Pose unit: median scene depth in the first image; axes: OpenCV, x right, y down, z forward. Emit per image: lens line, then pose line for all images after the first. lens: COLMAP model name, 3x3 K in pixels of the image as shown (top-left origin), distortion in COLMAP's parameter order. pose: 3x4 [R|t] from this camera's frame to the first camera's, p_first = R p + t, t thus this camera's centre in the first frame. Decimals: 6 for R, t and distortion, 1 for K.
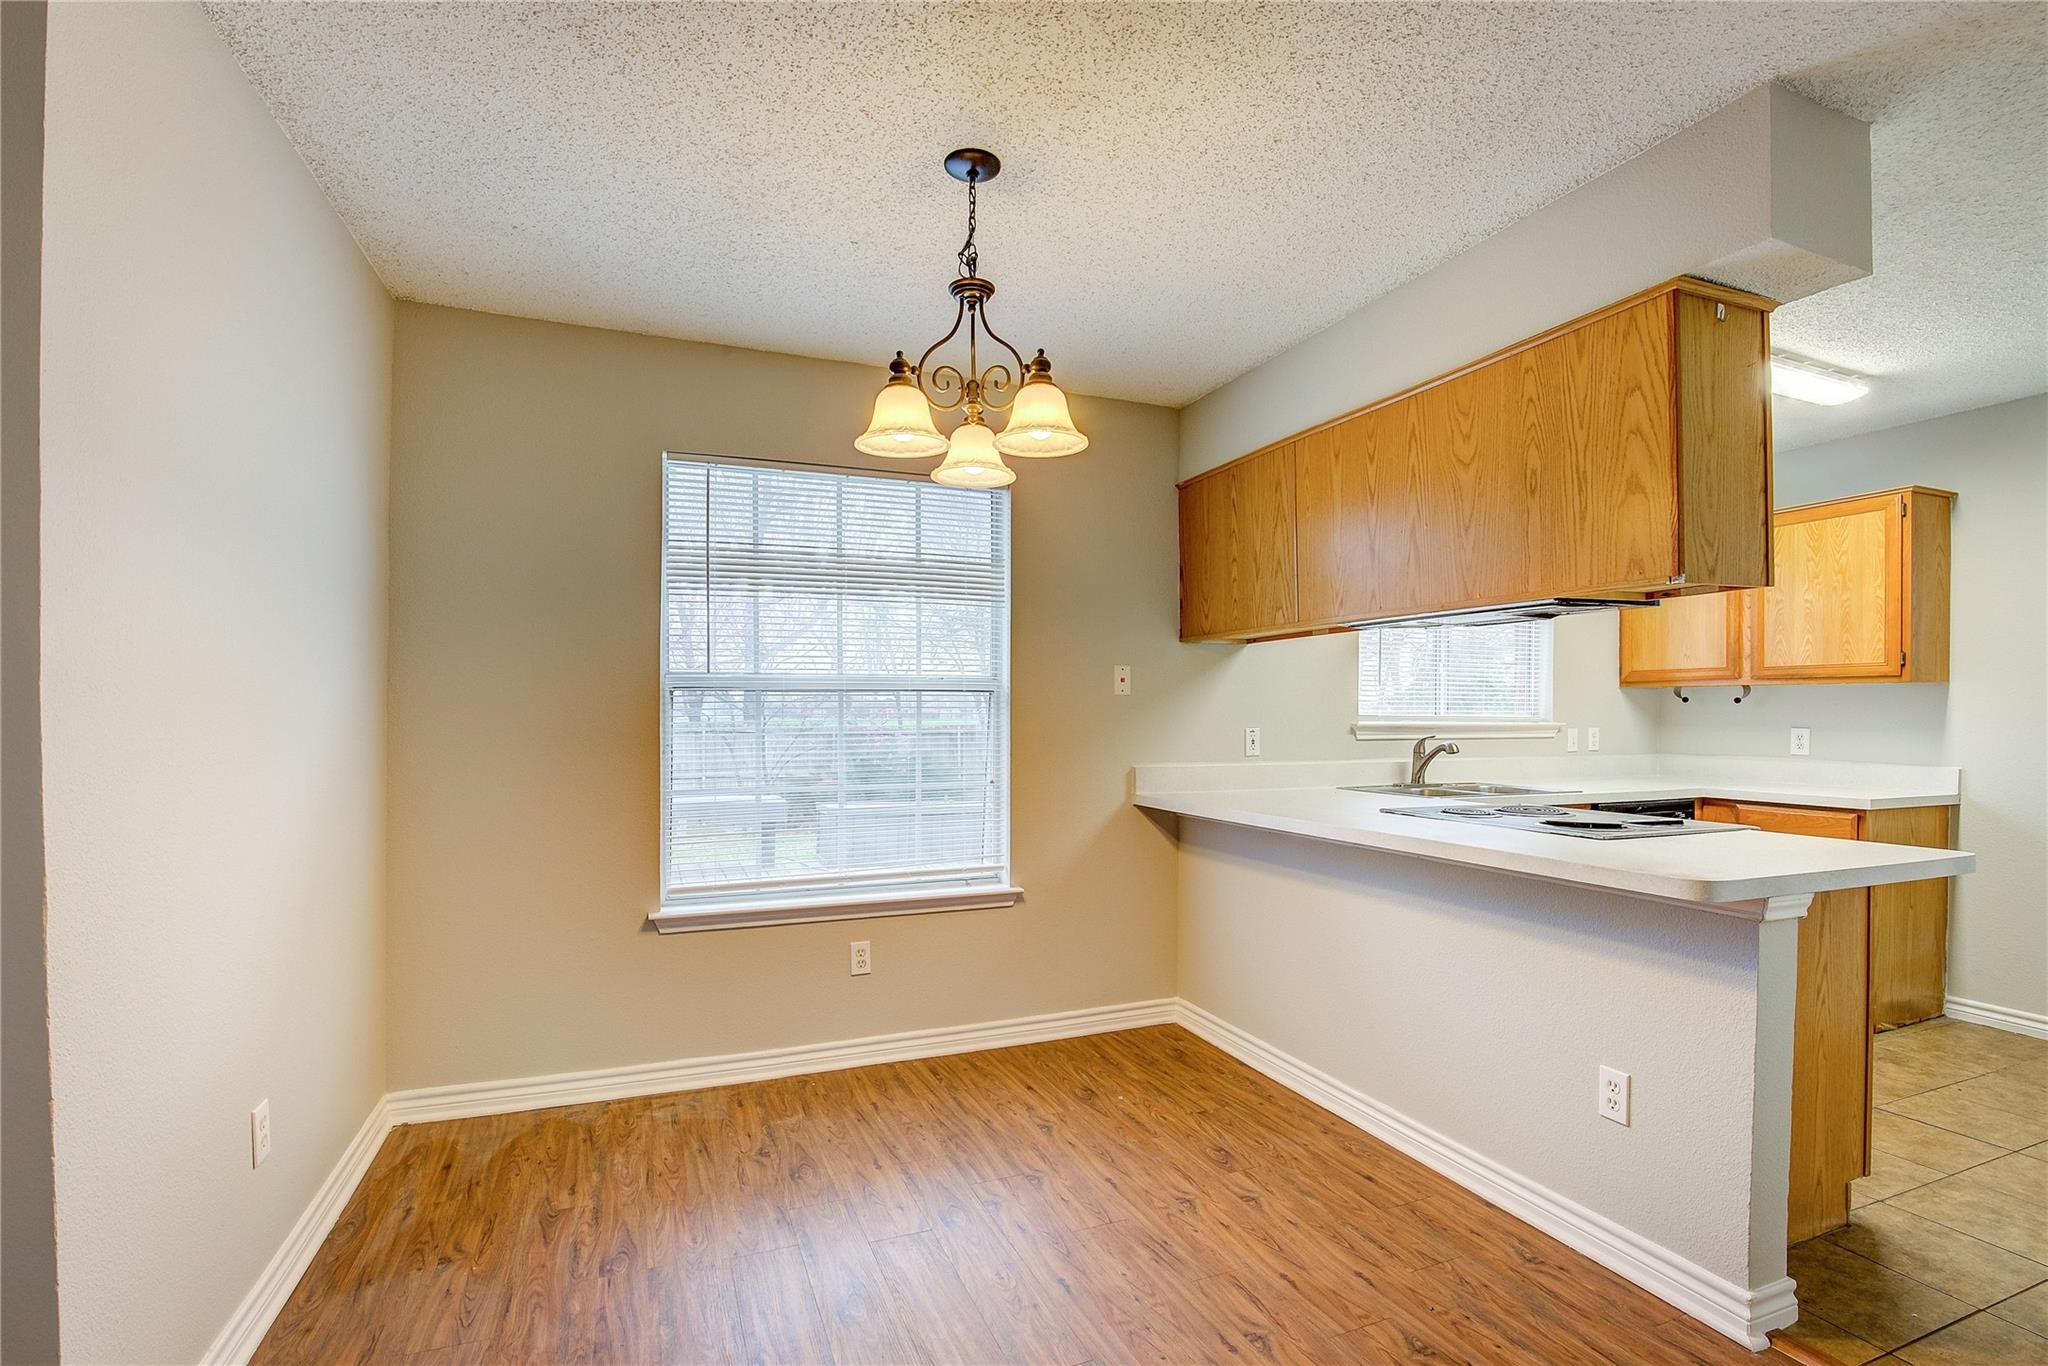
lens RADIAL K [[935.6, 0, 1021.8], [0, 935.6, 739.4], [0, 0, 1]] dist [-0.037401, 0.008913]
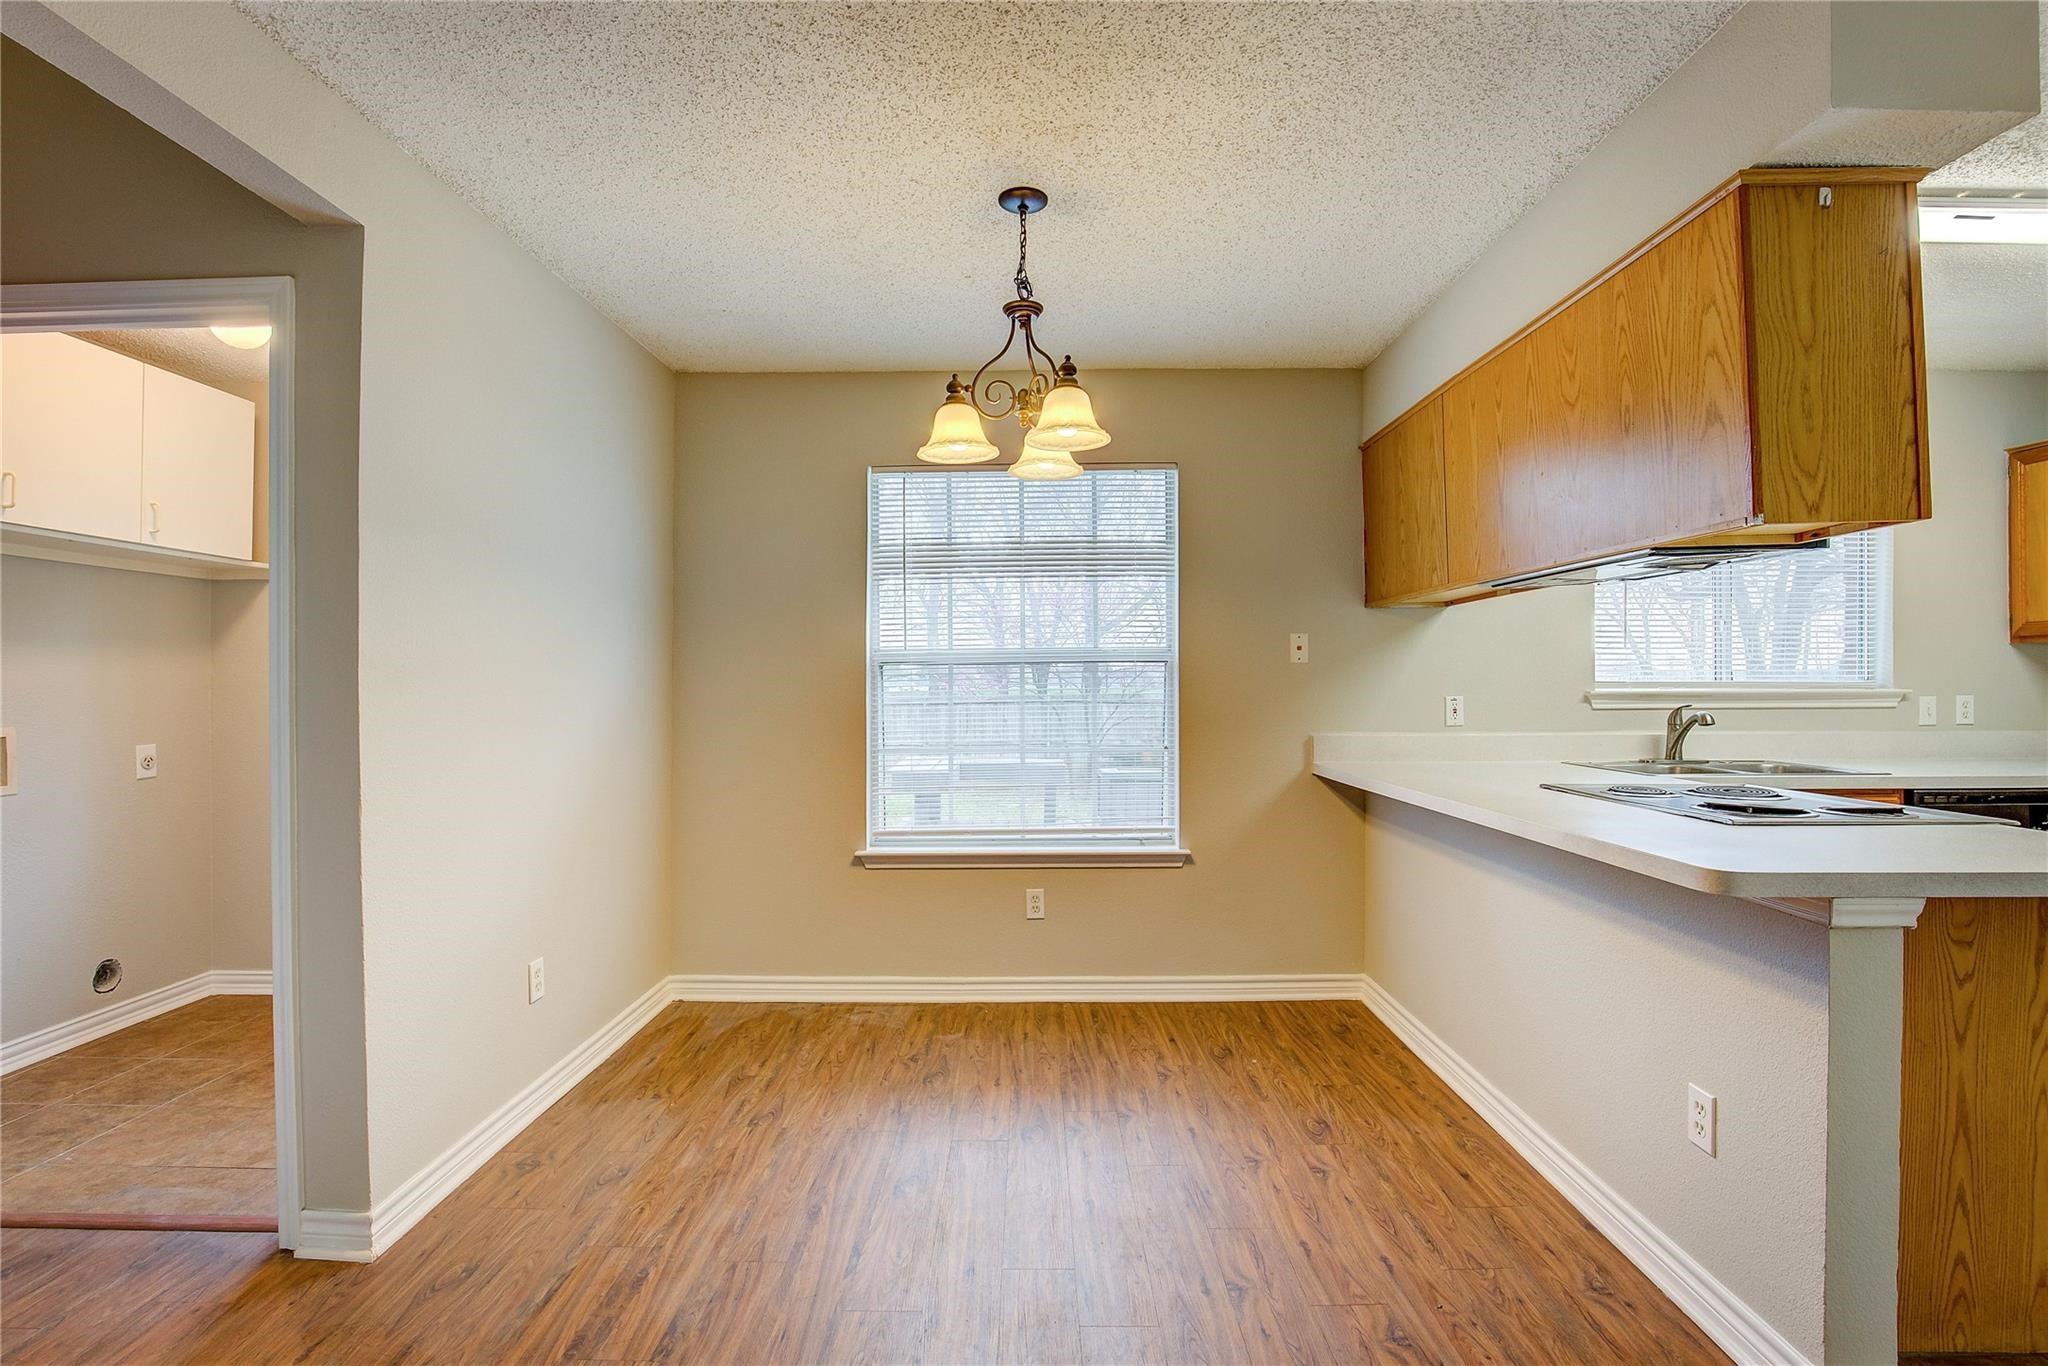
lens RADIAL K [[935.6, 0, 1041.8], [0, 935.6, 699.0], [0, 0, 1]] dist [-0.037401, 0.008913]
pose [[0.924619, -0.000556, -0.380894, 0.306838], [-0.003017, 0.999957, -0.008783, 0.000717], [0.380882, 0.009270, 0.924577, -0.028680]]
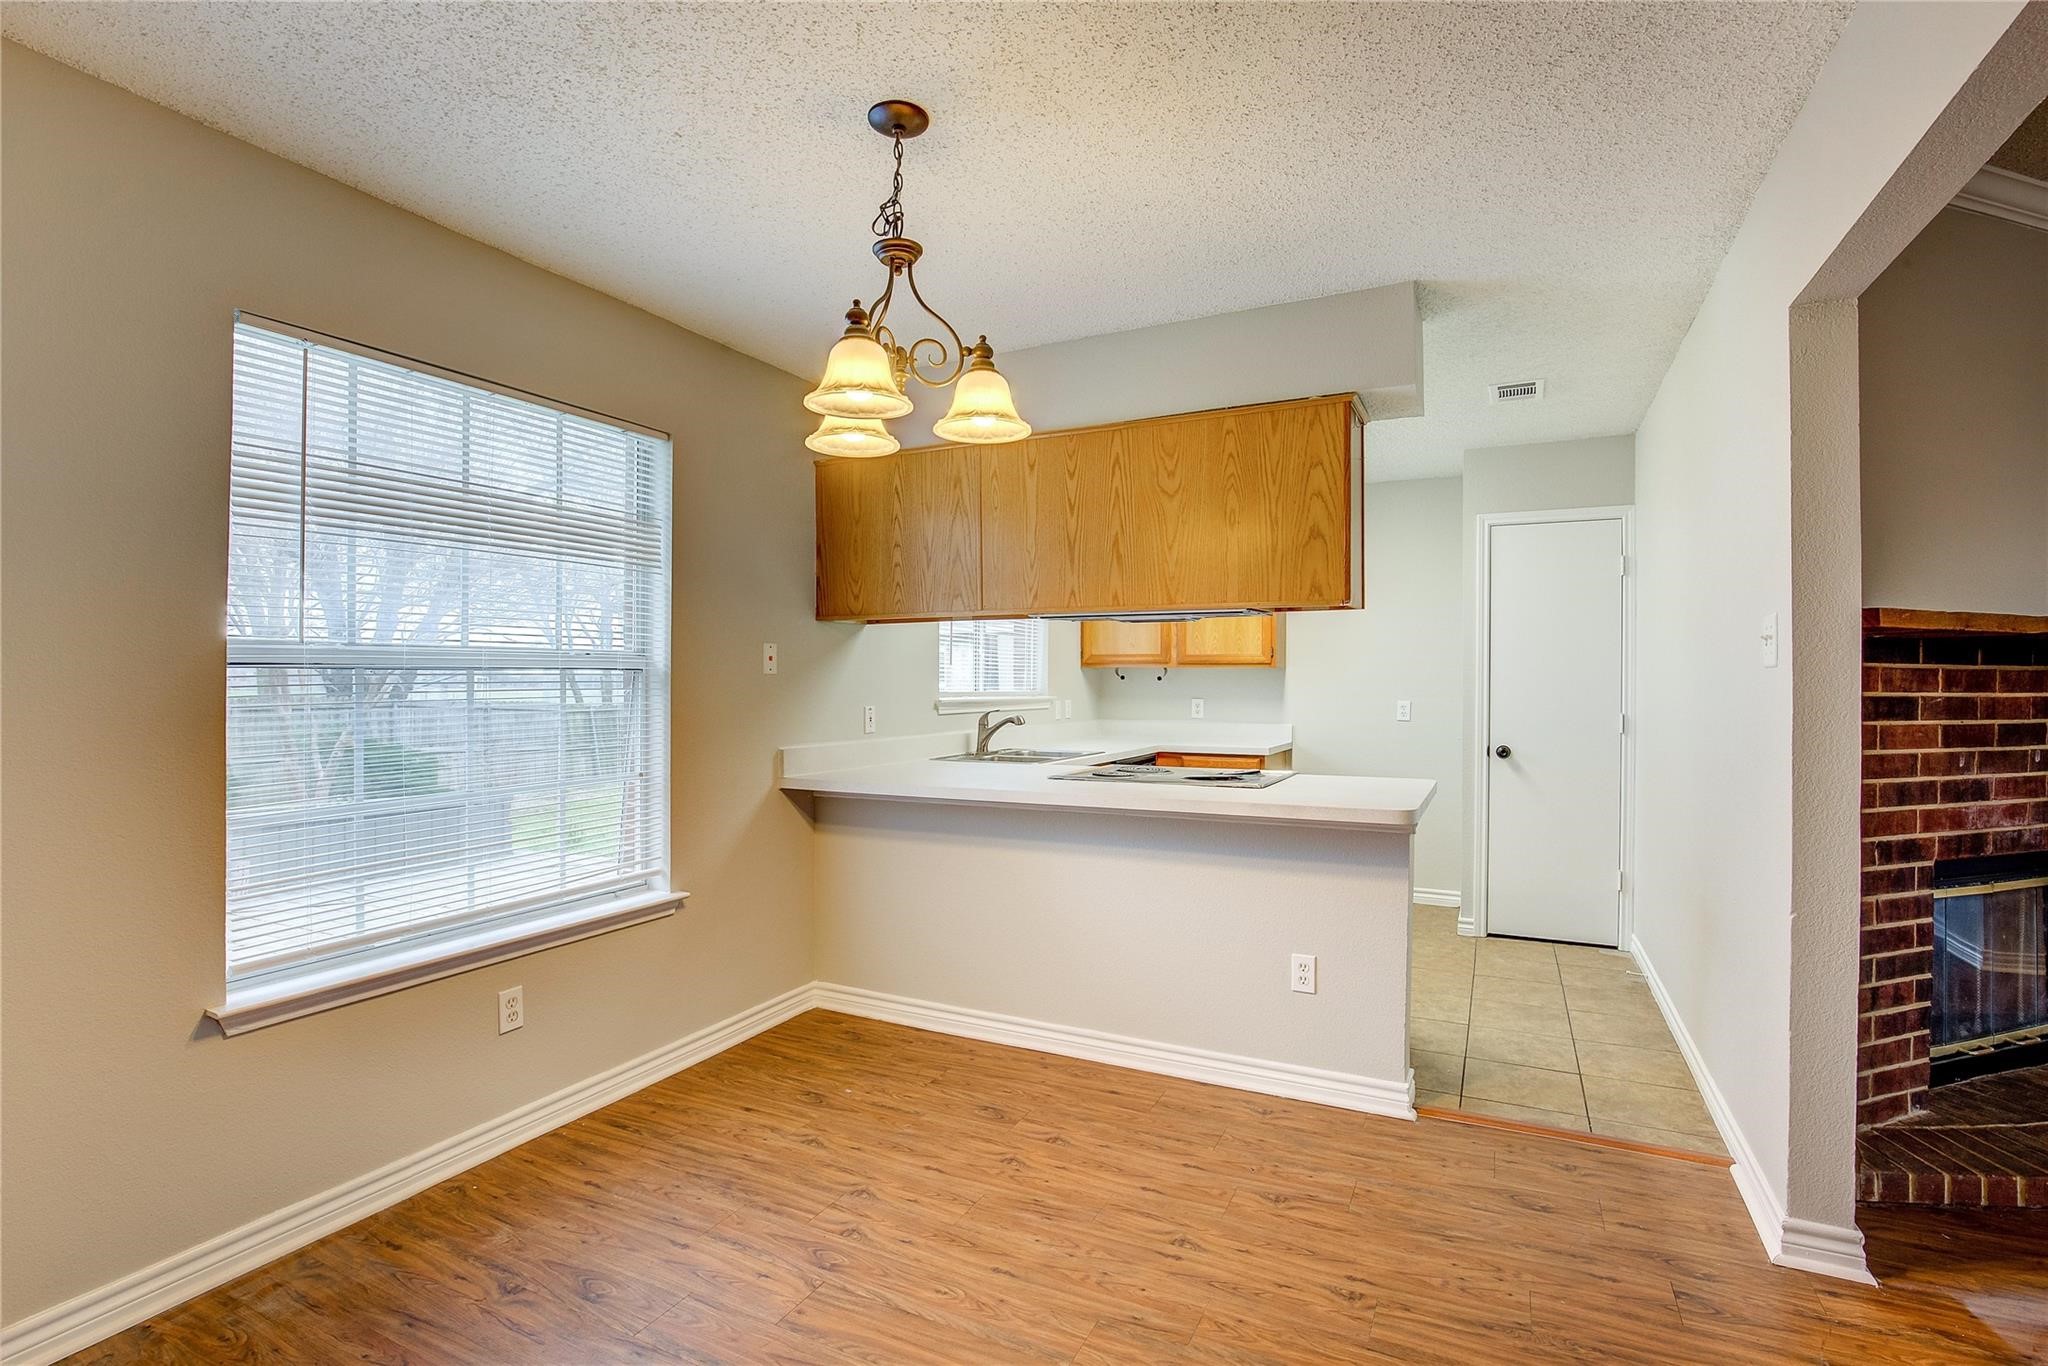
lens RADIAL K [[935.6, 0, 1008.9], [0, 935.6, 696.4], [0, 0, 1]] dist [-0.037401, 0.008913]
pose [[0.761907, -0.010881, 0.647595, -0.429881], [0.018467, 0.999817, -0.004928, -0.020919], [-0.647423, 0.015713, 0.761969, 0.163001]]
